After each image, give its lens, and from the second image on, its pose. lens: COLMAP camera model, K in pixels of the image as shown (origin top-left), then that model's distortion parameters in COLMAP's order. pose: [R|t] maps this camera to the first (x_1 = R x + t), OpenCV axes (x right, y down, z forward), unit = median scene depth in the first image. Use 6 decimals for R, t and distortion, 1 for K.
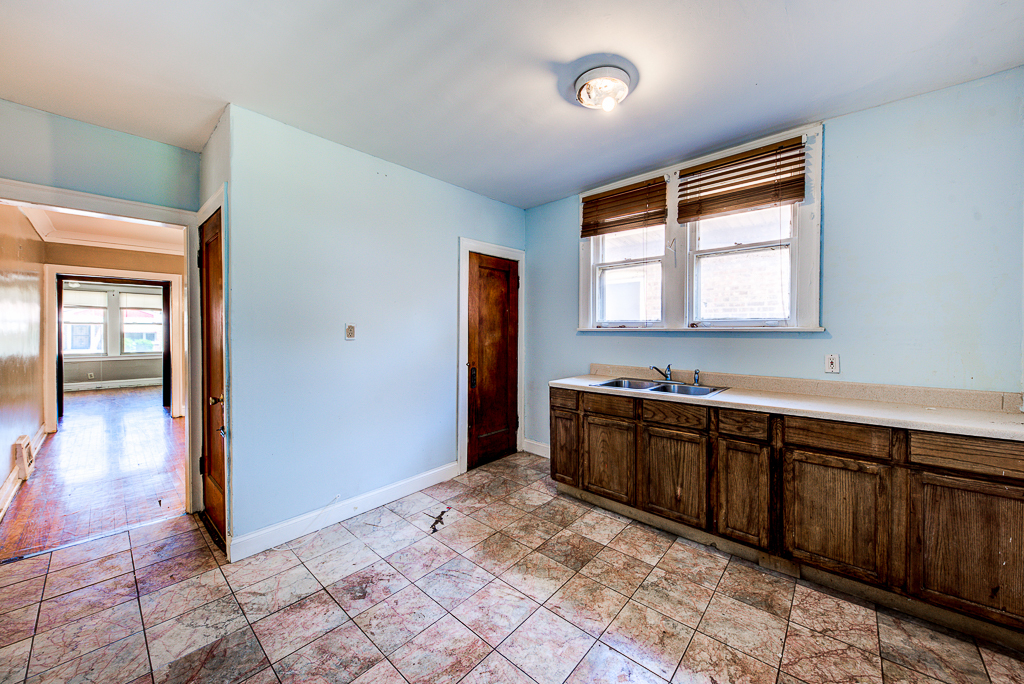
lens RADIAL K [[343.2, 0, 511.8], [0, 343.2, 336.1], [0, 0, 1]] dist [0.013485, -0.006417]
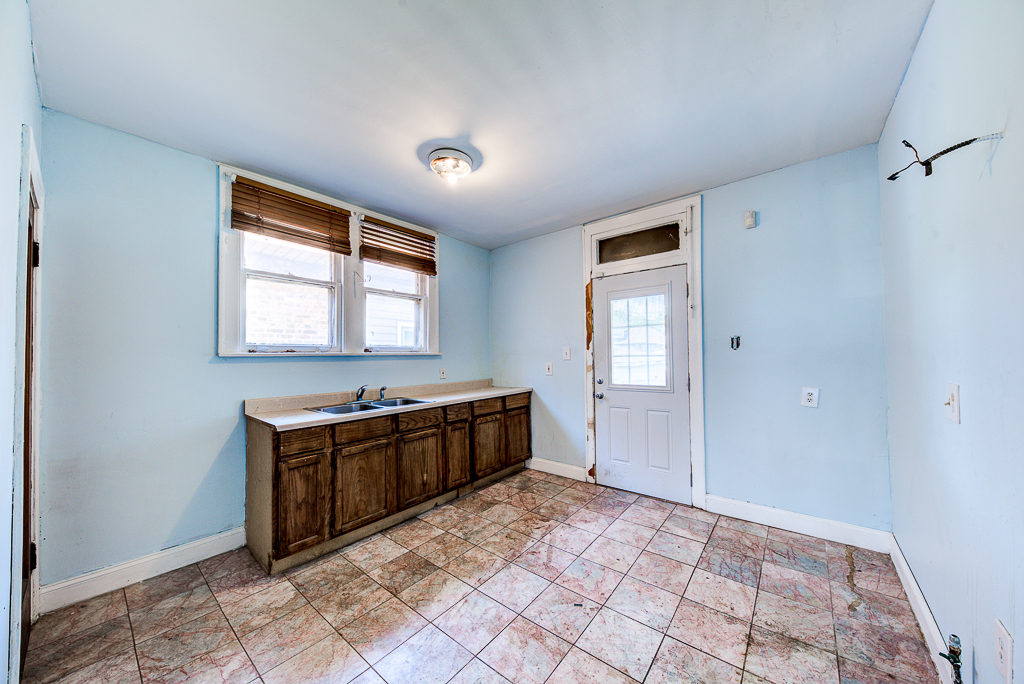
lens RADIAL K [[352.4, 0, 514.9], [0, 352.4, 349.9], [0, 0, 1]] dist [0.001768, -0.002962]
pose [[-0.024915, 0.013534, 0.999598, -0.841457], [0.025406, 0.999594, -0.012901, -0.006249], [-0.999367, 0.025074, -0.025249, 0.661559]]
